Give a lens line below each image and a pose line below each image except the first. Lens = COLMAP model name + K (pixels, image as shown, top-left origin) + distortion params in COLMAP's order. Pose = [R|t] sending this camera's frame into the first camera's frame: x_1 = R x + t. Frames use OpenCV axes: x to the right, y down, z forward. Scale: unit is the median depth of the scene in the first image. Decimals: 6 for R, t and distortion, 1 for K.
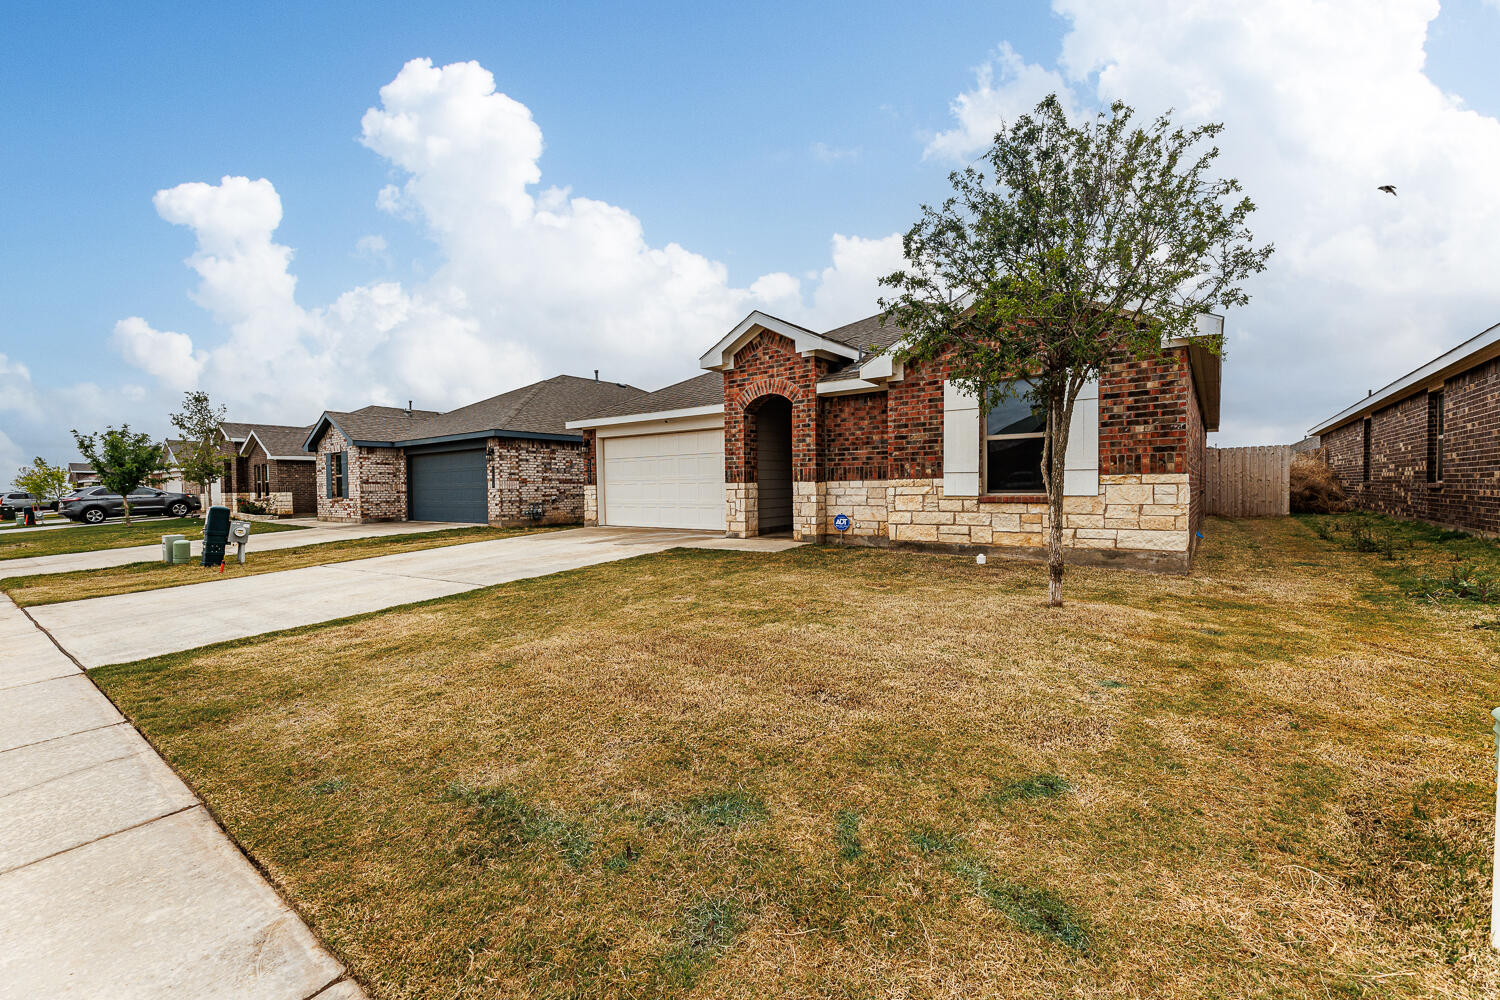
lens RADIAL K [[615.7, 0, 740.0], [0, 615.7, 507.6], [0, 0, 1]] dist [-0.006880, 0.000242]
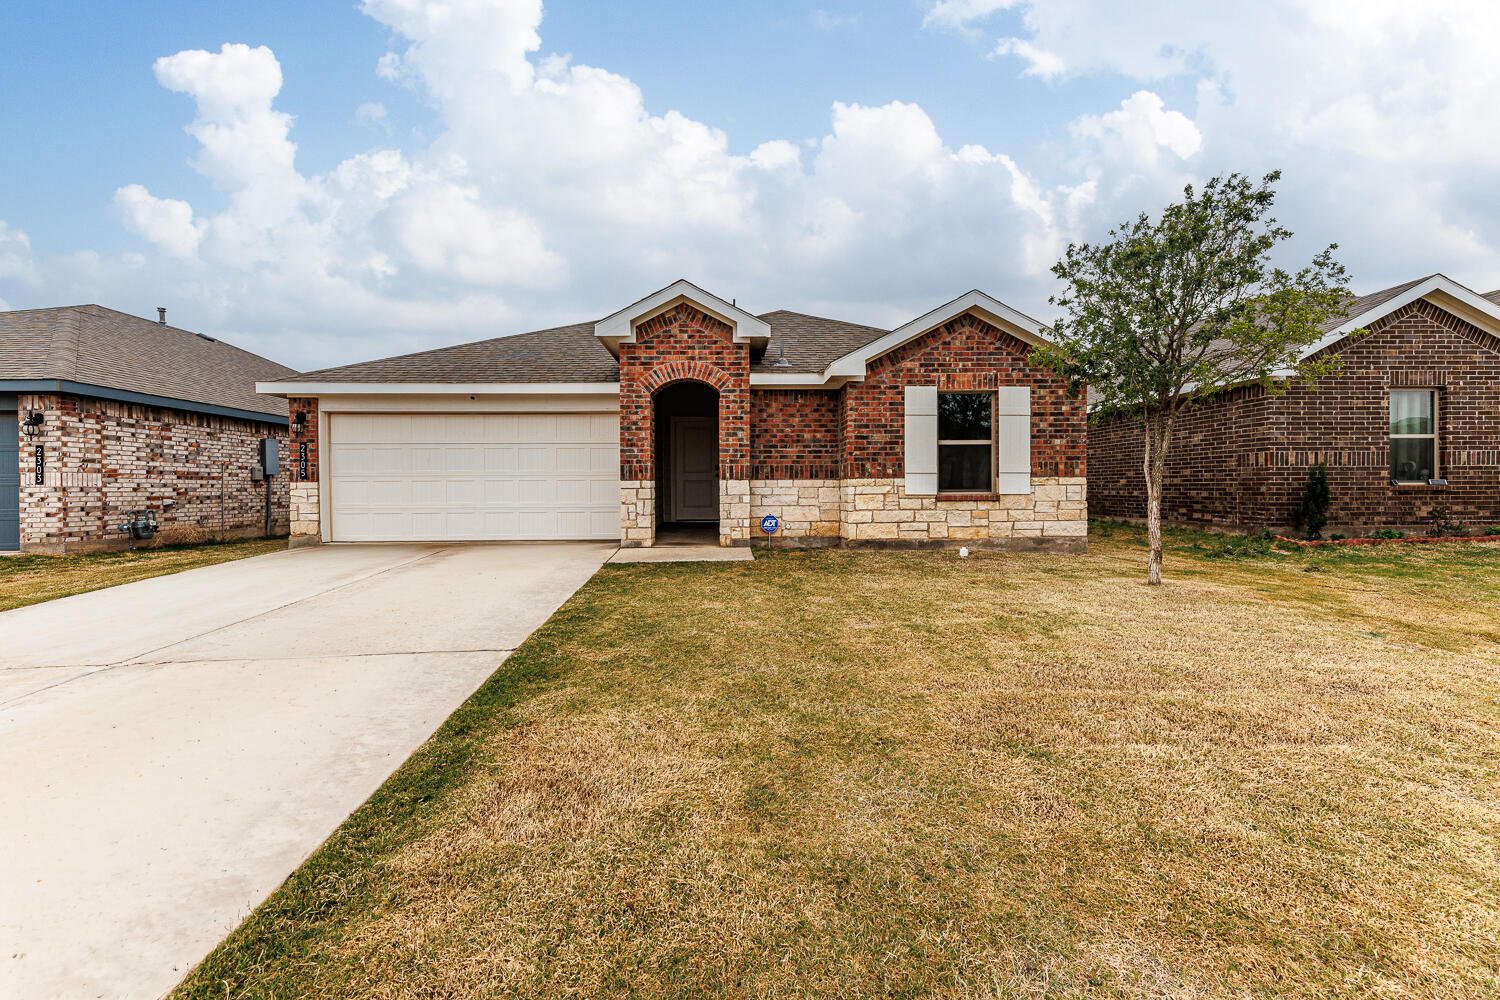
lens RADIAL K [[615.7, 0, 747.3], [0, 615.7, 489.1], [0, 0, 1]] dist [-0.006880, 0.000242]
pose [[0.769425, 0.006888, 0.638701, -0.466085], [0.016688, 0.999384, -0.030881, -0.000756], [-0.638520, 0.034419, 0.768835, 0.302946]]
